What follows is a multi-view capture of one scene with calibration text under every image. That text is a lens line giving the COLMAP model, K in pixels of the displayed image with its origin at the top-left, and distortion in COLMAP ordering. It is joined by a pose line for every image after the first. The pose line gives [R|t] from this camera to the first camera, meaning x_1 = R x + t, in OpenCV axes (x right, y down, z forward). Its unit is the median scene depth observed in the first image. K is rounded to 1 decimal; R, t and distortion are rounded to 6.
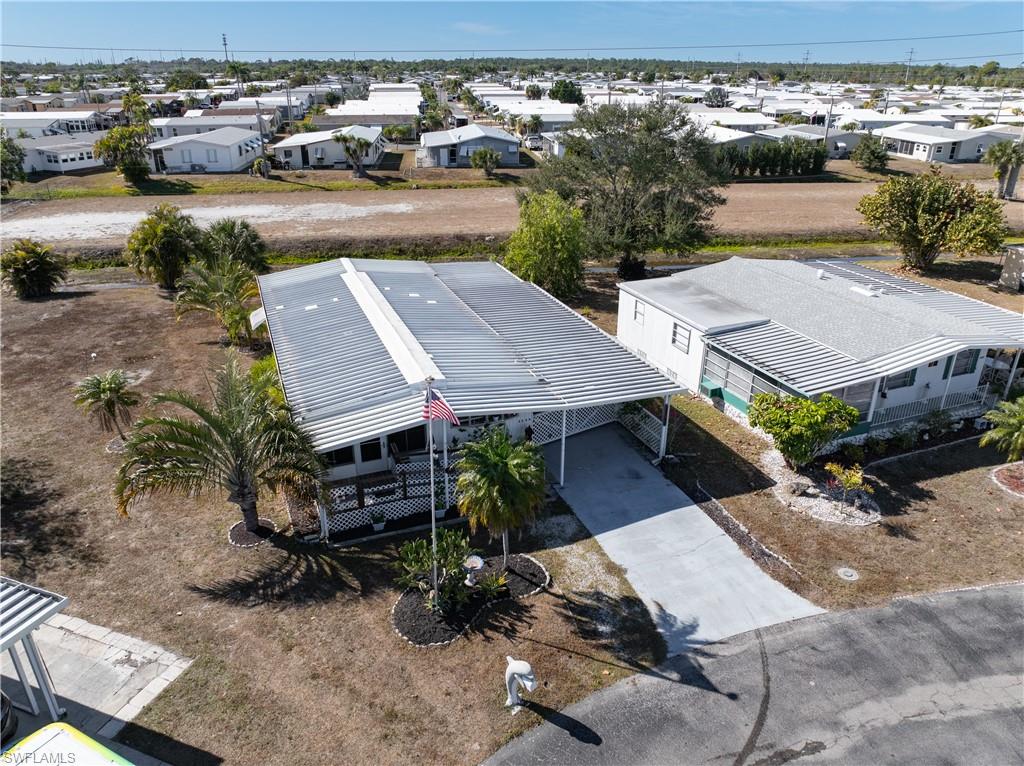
lens RADIAL K [[722.0, 0, 512.0], [0, 722.0, 383.0], [0, 0, 1]] dist [-0.049904, 0.024195]
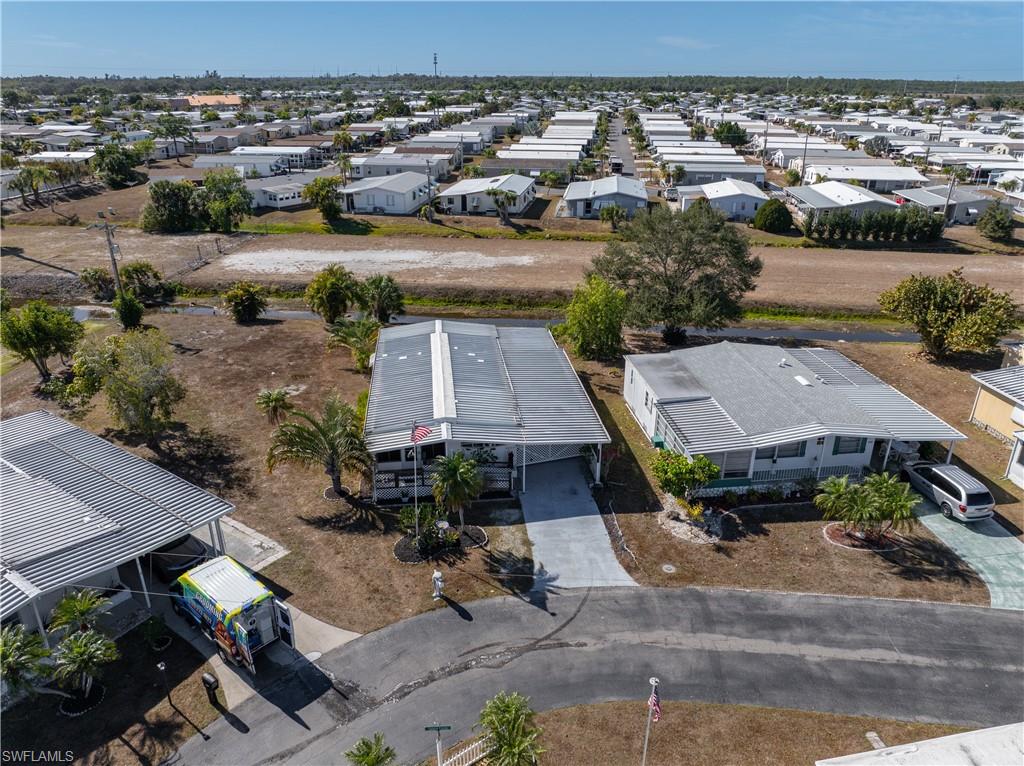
lens RADIAL K [[717.8, 0, 512.0], [0, 717.8, 383.0], [0, 0, 1]] dist [-0.026378, -0.003422]
pose [[0.967466, 0.100080, -0.232366, 0.309026], [-0.103820, 0.994588, -0.003891, -0.069572], [0.230719, 0.027889, 0.972621, -0.439603]]
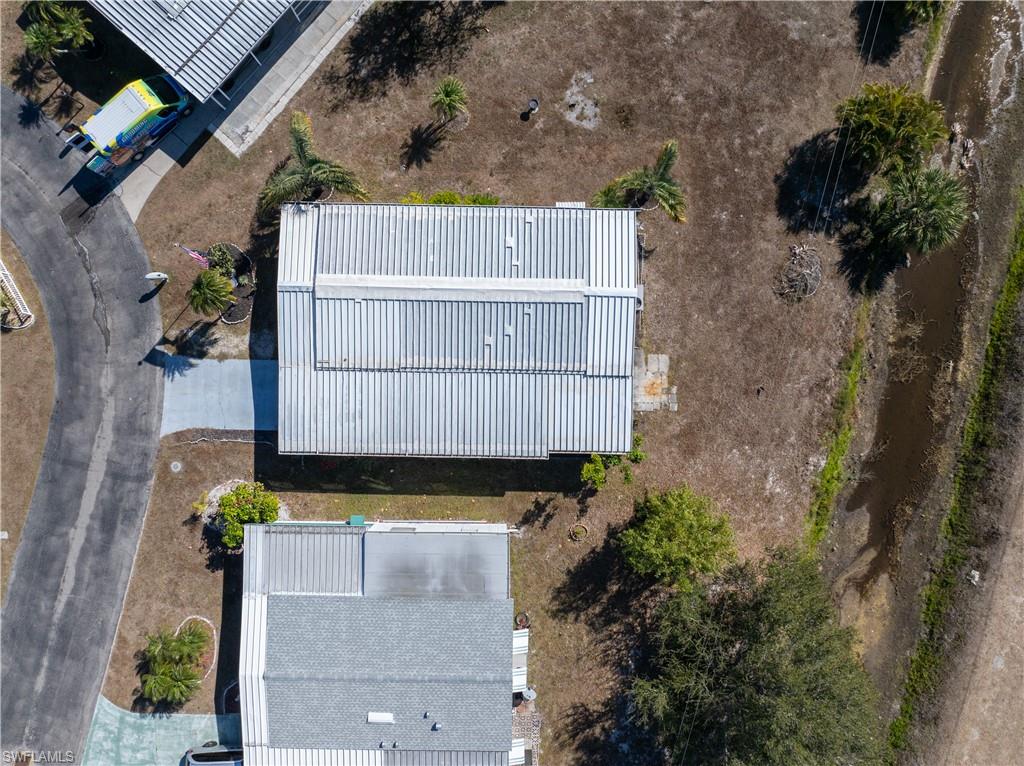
lens RADIAL K [[717.8, 0, 512.0], [0, 717.8, 383.0], [0, 0, 1]] dist [-0.026378, -0.003422]
pose [[-0.384875, 0.922950, -0.005807, -0.057214], [-0.380530, -0.152945, 0.912033, -1.228649], [0.840873, 0.353229, 0.410075, 0.595707]]
